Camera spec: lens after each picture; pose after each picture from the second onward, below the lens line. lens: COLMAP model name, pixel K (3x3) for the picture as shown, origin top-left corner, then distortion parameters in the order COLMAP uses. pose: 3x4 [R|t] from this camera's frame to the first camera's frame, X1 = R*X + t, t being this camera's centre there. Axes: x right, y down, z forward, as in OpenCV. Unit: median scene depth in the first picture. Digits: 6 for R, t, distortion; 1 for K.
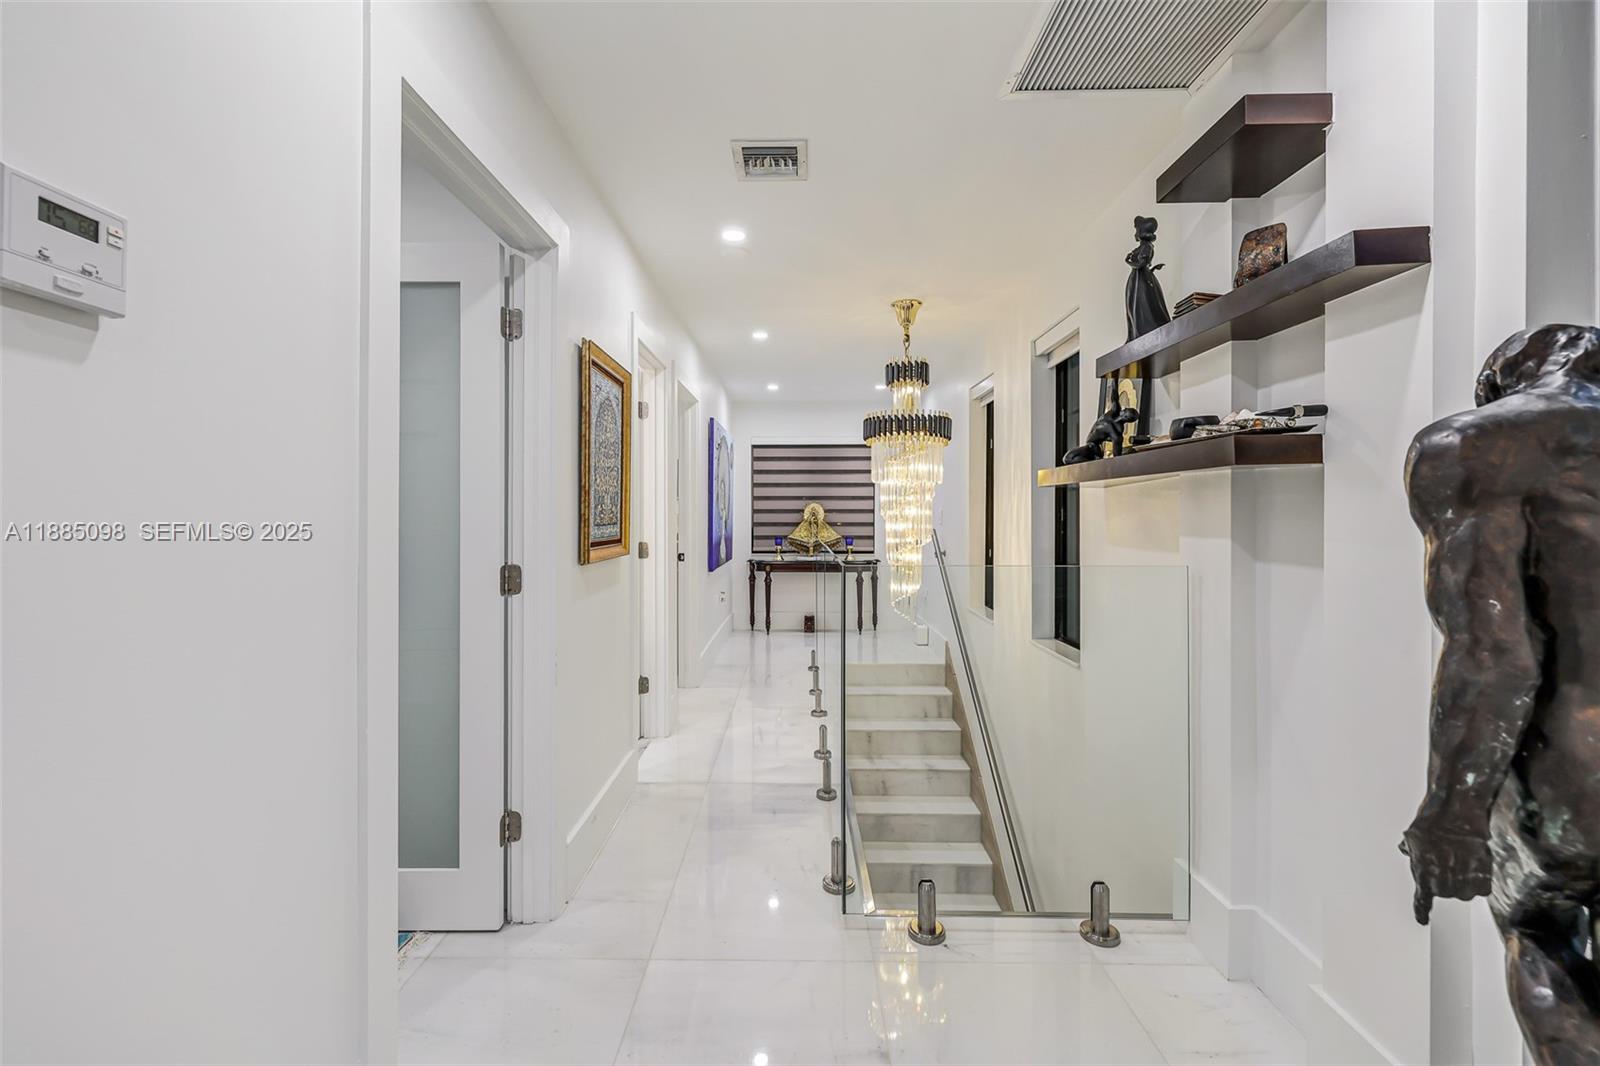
lens RADIAL K [[666.1, 0, 798.4], [0, 666.1, 523.7], [0, 0, 1]] dist [-0.001600, -0.000260]
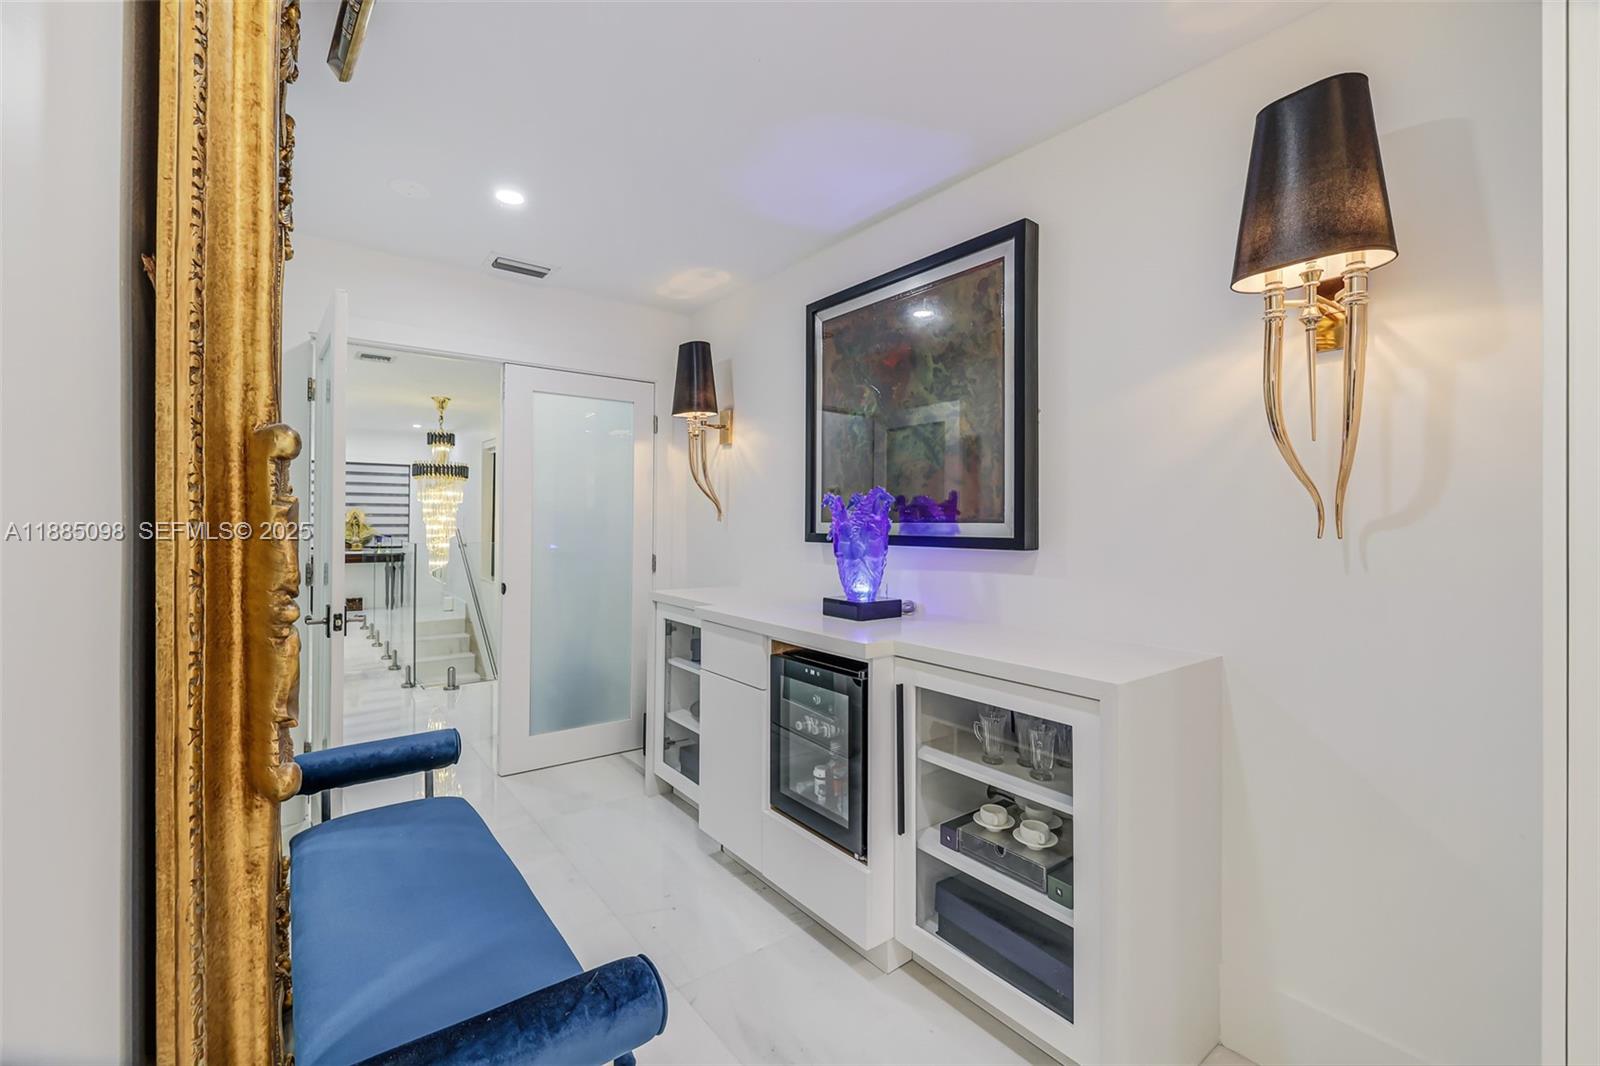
lens RADIAL K [[666.1, 0, 798.5], [0, 666.1, 521.5], [0, 0, 1]] dist [-0.001600, -0.000260]
pose [[0.784469, 0.007884, 0.620118, -0.176009], [-0.004944, 0.999967, -0.006459, -0.004189], [-0.620149, 0.002000, 0.784482, -0.918287]]
